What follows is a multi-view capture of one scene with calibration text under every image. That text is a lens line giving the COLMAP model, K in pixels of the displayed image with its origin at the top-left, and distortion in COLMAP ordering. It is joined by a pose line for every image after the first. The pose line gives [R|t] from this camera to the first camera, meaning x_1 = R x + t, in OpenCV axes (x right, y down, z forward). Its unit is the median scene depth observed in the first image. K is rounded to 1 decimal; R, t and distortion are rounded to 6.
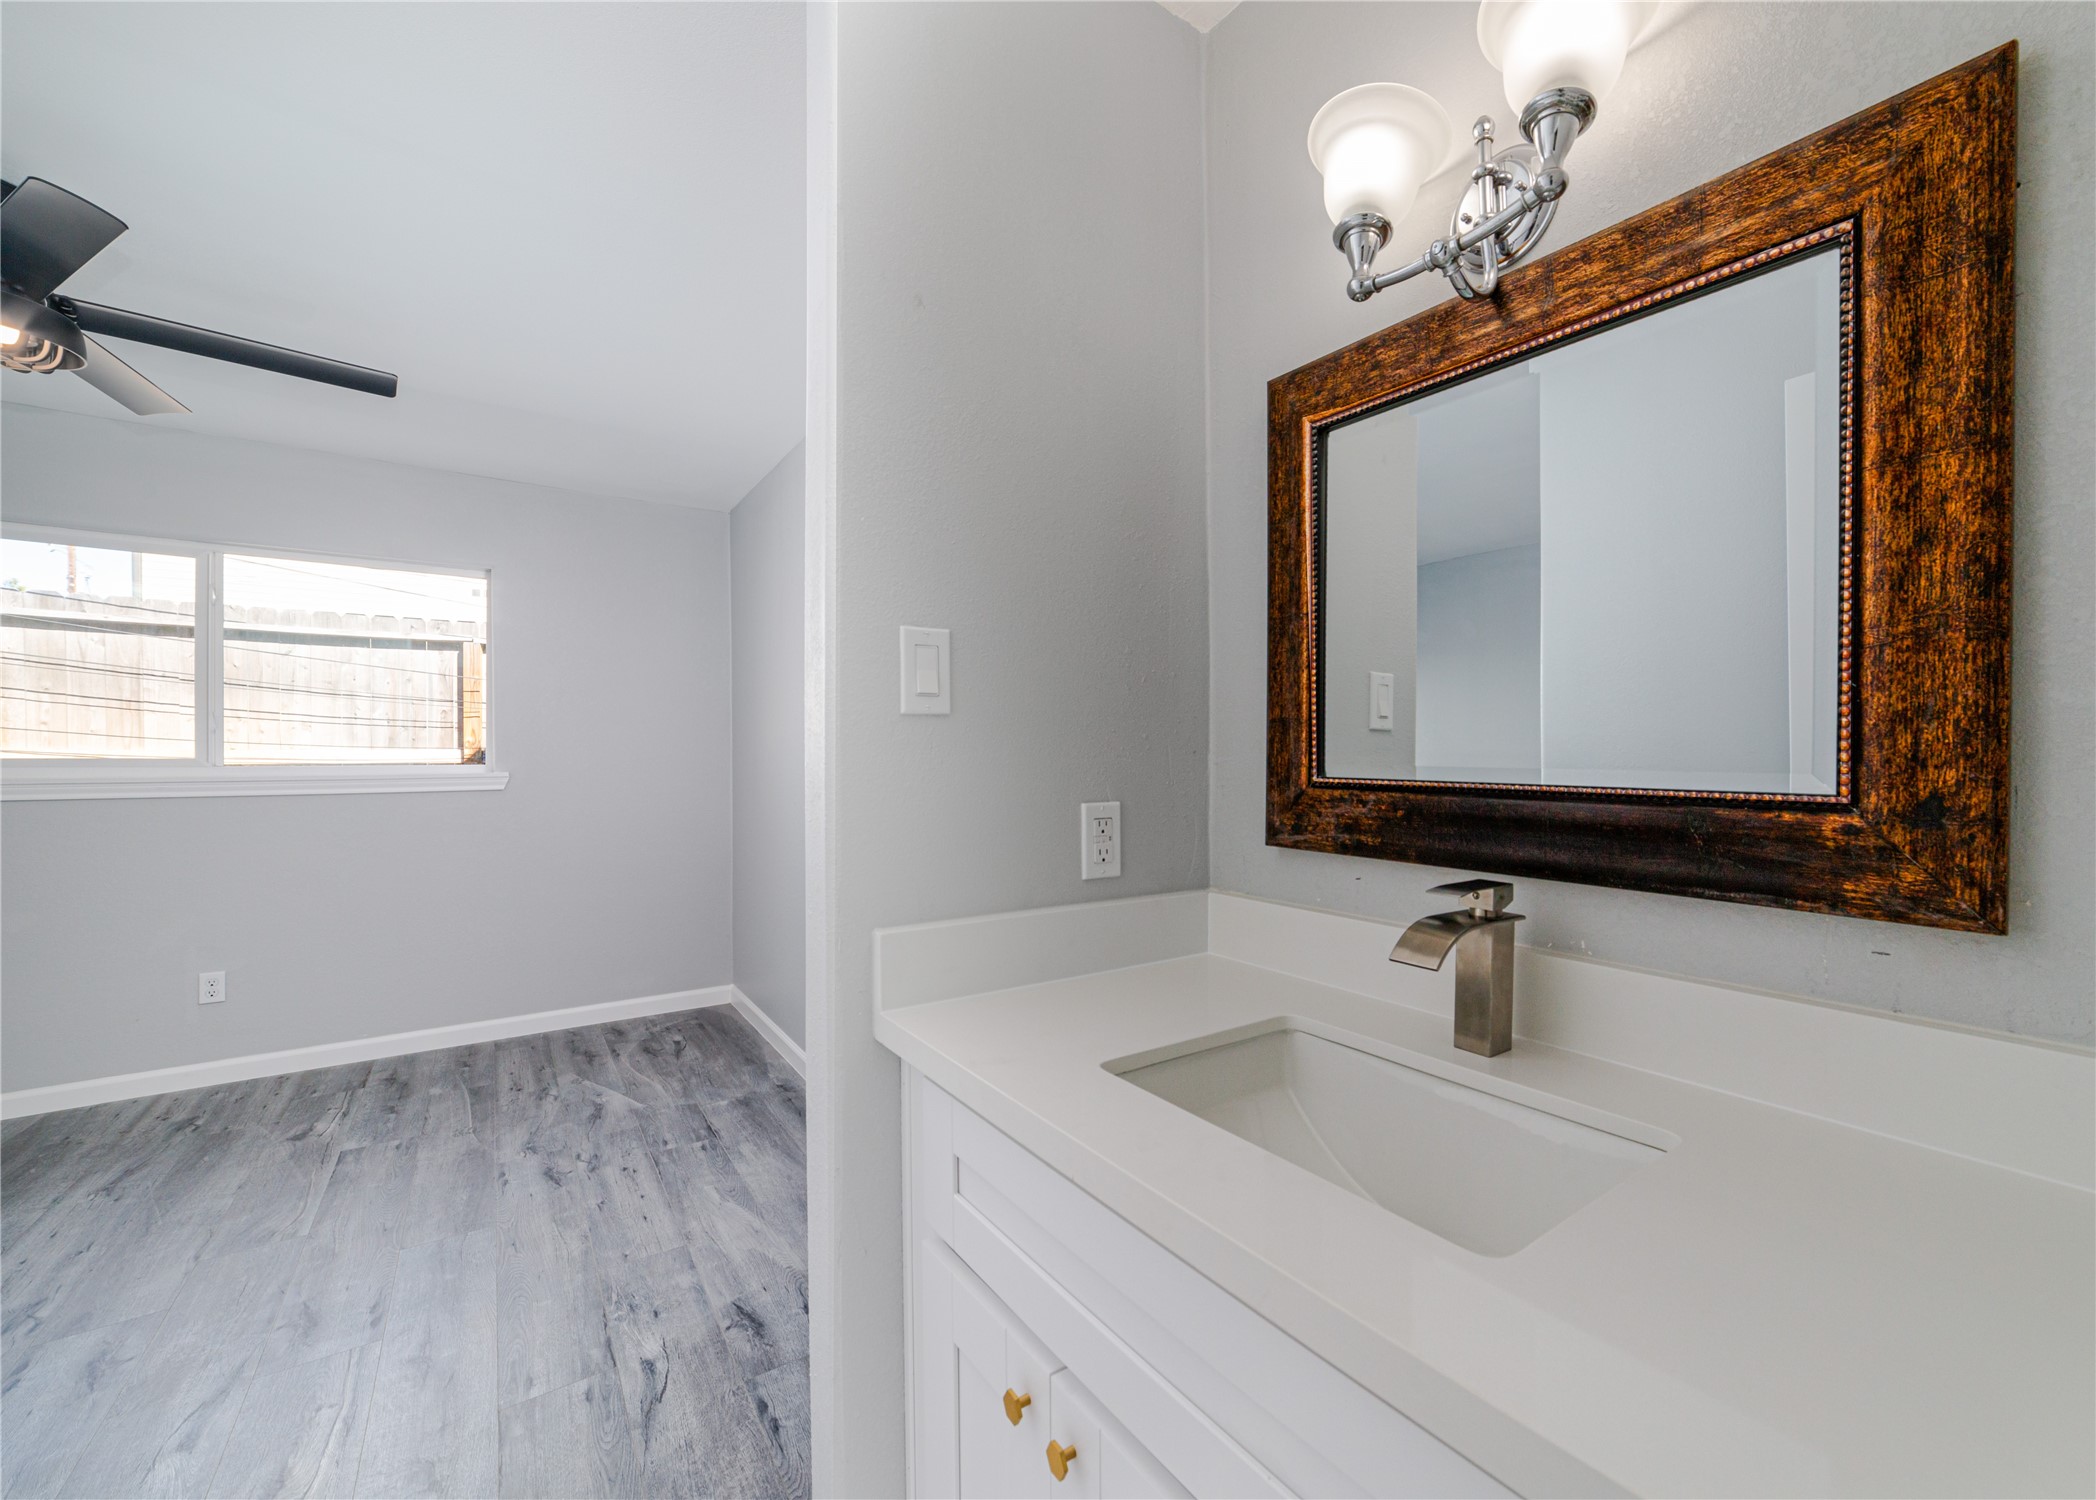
lens RADIAL K [[861.0, 0, 1051.7], [0, 861.0, 746.9], [0, 0, 1]] dist [0.000124, 0.000016]
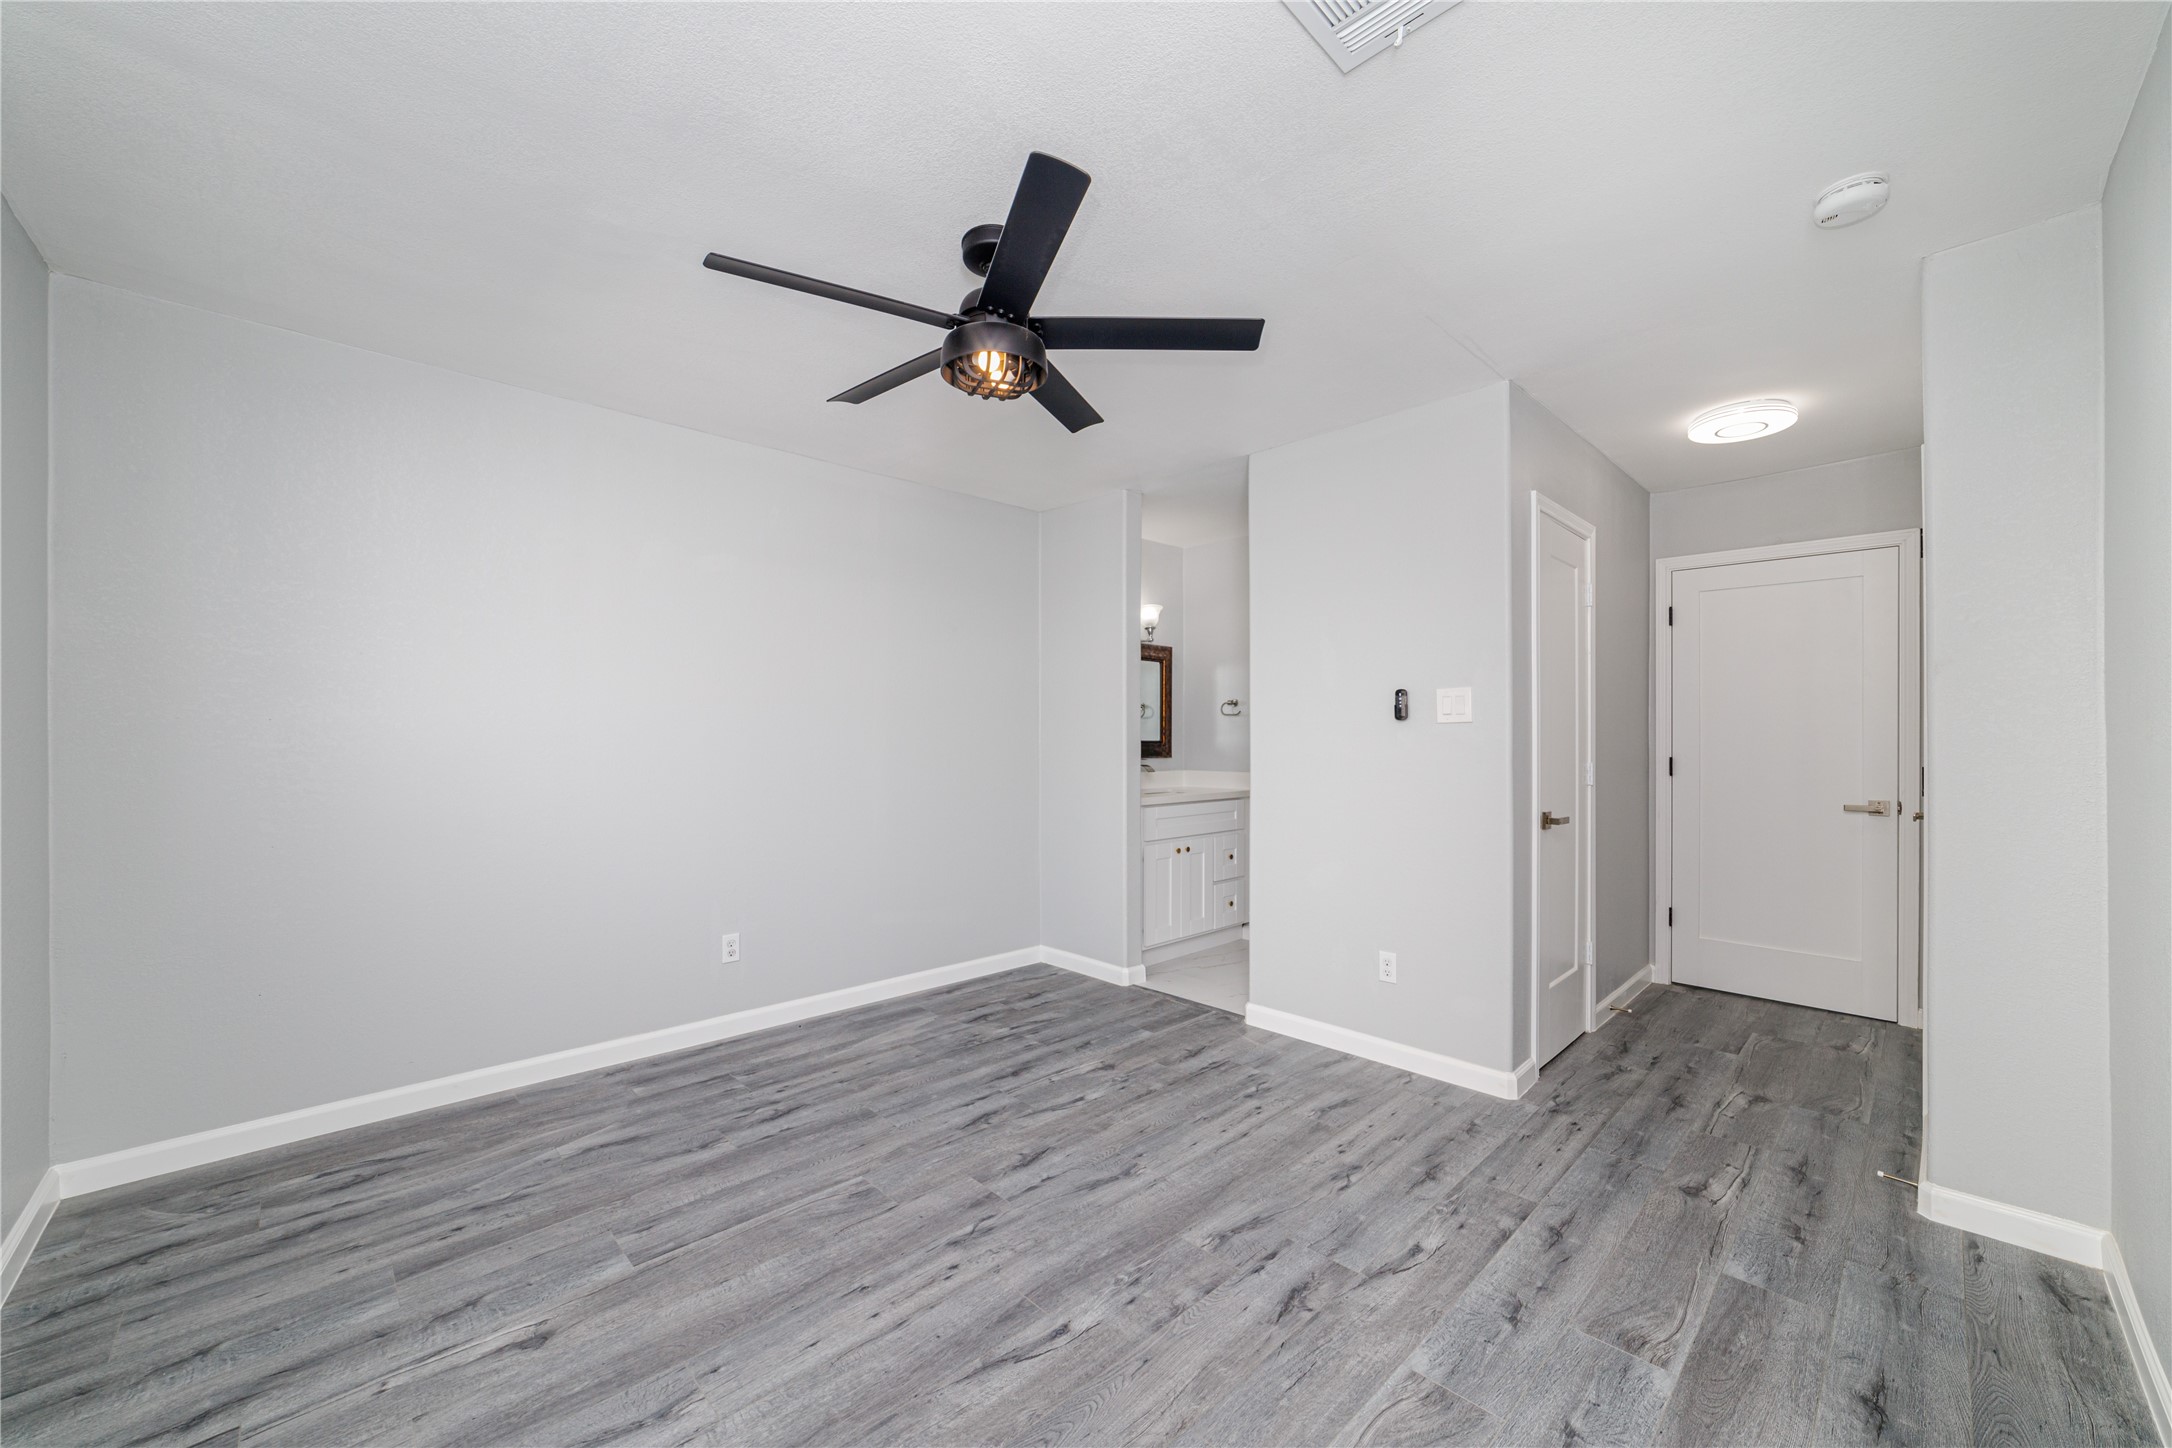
lens RADIAL K [[837.5, 0, 1088.3], [0, 837.5, 730.4], [0, 0, 1]] dist [-0.000171, 0.001146]
pose [[-0.136635, 0.000360, 0.990621, -1.433536], [-0.010728, 0.999941, -0.001843, -0.007630], [-0.990563, -0.010879, -0.136623, 0.626880]]
